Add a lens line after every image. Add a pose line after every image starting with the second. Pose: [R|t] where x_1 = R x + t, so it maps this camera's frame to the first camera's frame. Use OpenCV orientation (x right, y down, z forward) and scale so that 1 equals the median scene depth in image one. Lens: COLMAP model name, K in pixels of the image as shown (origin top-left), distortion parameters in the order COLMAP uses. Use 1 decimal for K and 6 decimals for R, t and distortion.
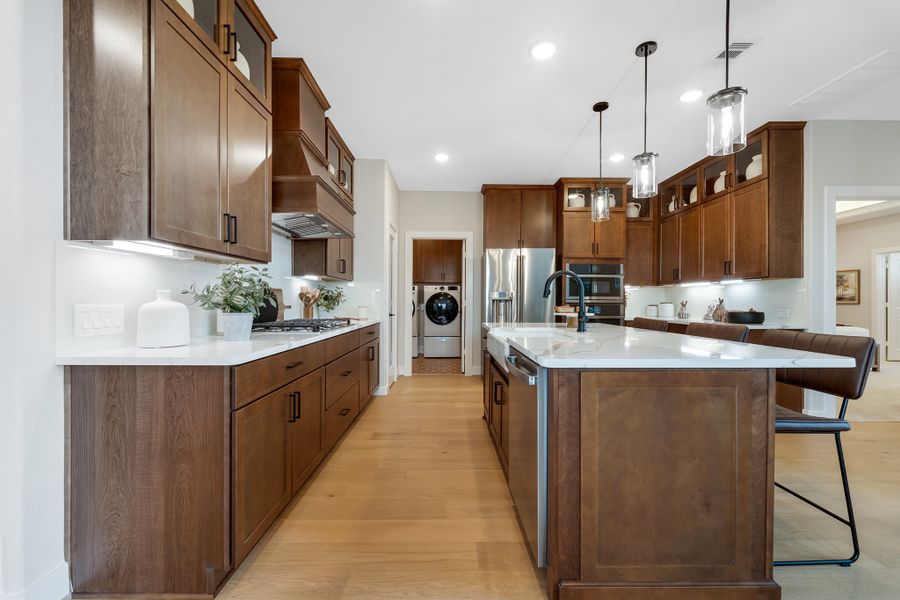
lens RADIAL K [[367.0, 0, 448.1], [0, 367.0, 303.3], [0, 0, 1]] dist [0.001445, -0.002205]
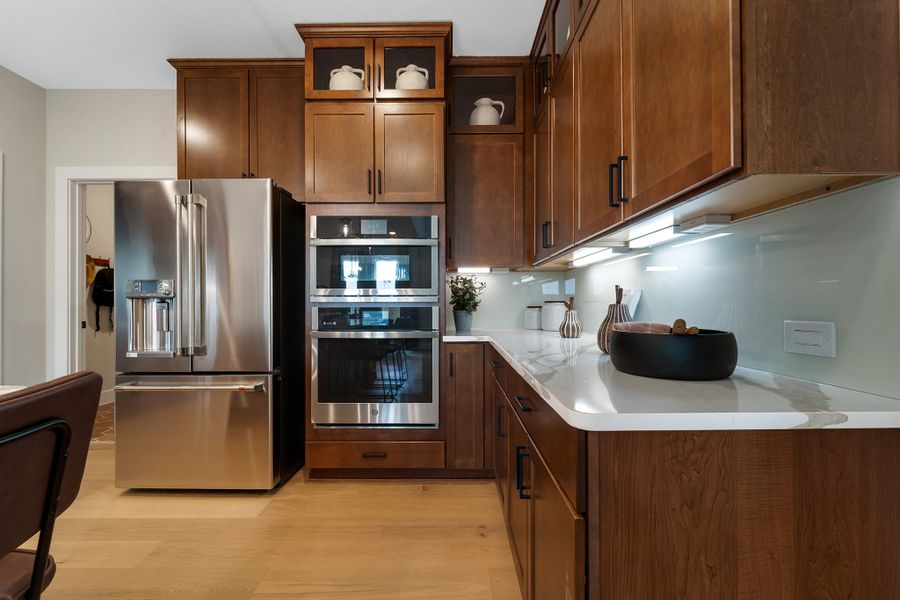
lens RADIAL K [[367.0, 0, 449.7], [0, 367.0, 304.6], [0, 0, 1]] dist [0.001445, -0.002205]
pose [[0.999951, -0.008445, -0.005258, 0.659807], [0.008429, 0.999960, -0.003085, 0.003878], [0.005284, 0.003041, 0.999981, 0.738210]]
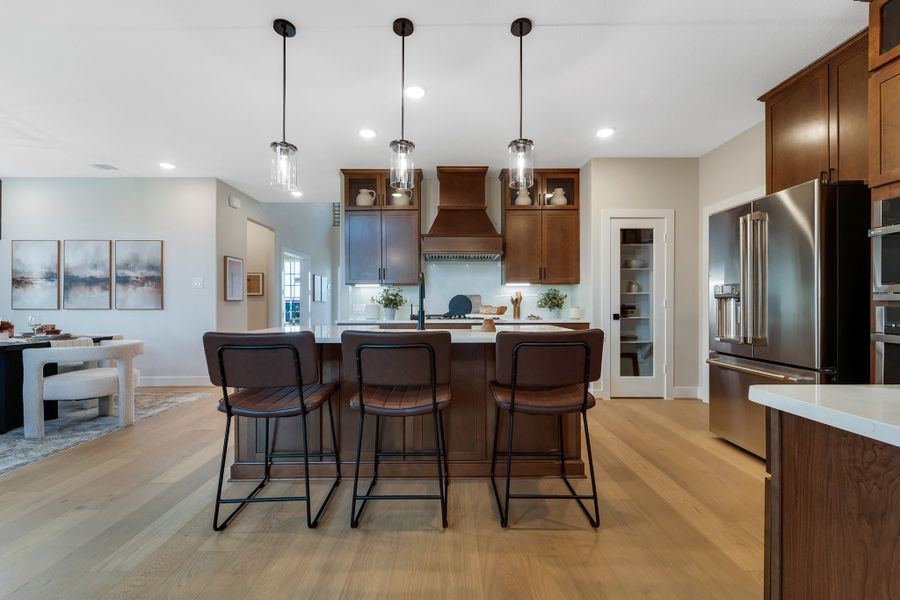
lens RADIAL K [[367.0, 0, 450.5], [0, 367.0, 303.0], [0, 0, 1]] dist [0.001445, -0.002205]
pose [[0.004149, -0.007656, -0.999962, 0.952048], [-0.003983, 0.999963, -0.007672, 0.006290], [0.999983, 0.004014, 0.004118, 0.727170]]
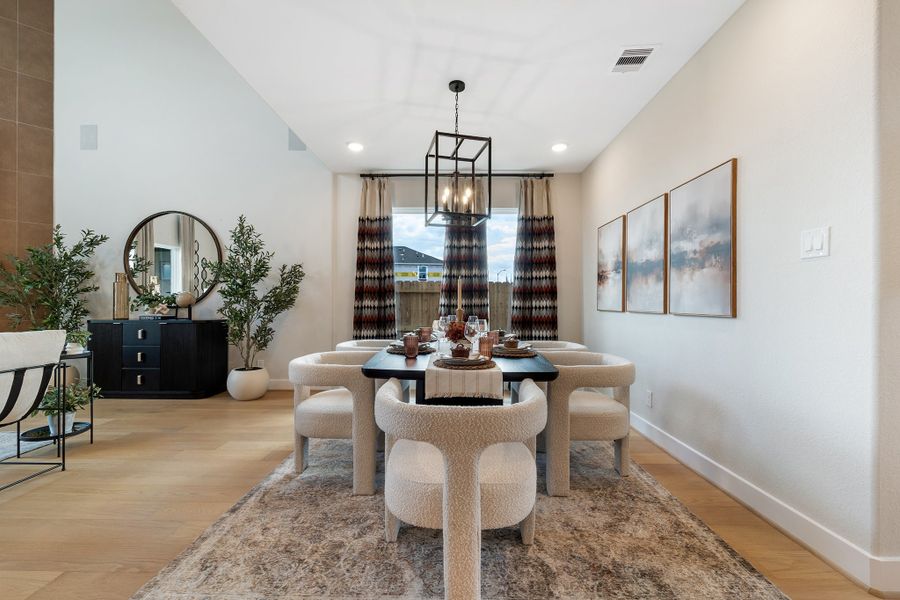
lens RADIAL K [[367.0, 0, 449.3], [0, 367.0, 304.2], [0, 0, 1]] dist [0.001445, -0.002205]
pose [[-0.999839, -0.006808, 0.016615, 0.061032], [-0.006695, 0.999954, 0.006856, 0.001648], [-0.016661, 0.006744, -0.999838, 0.275116]]
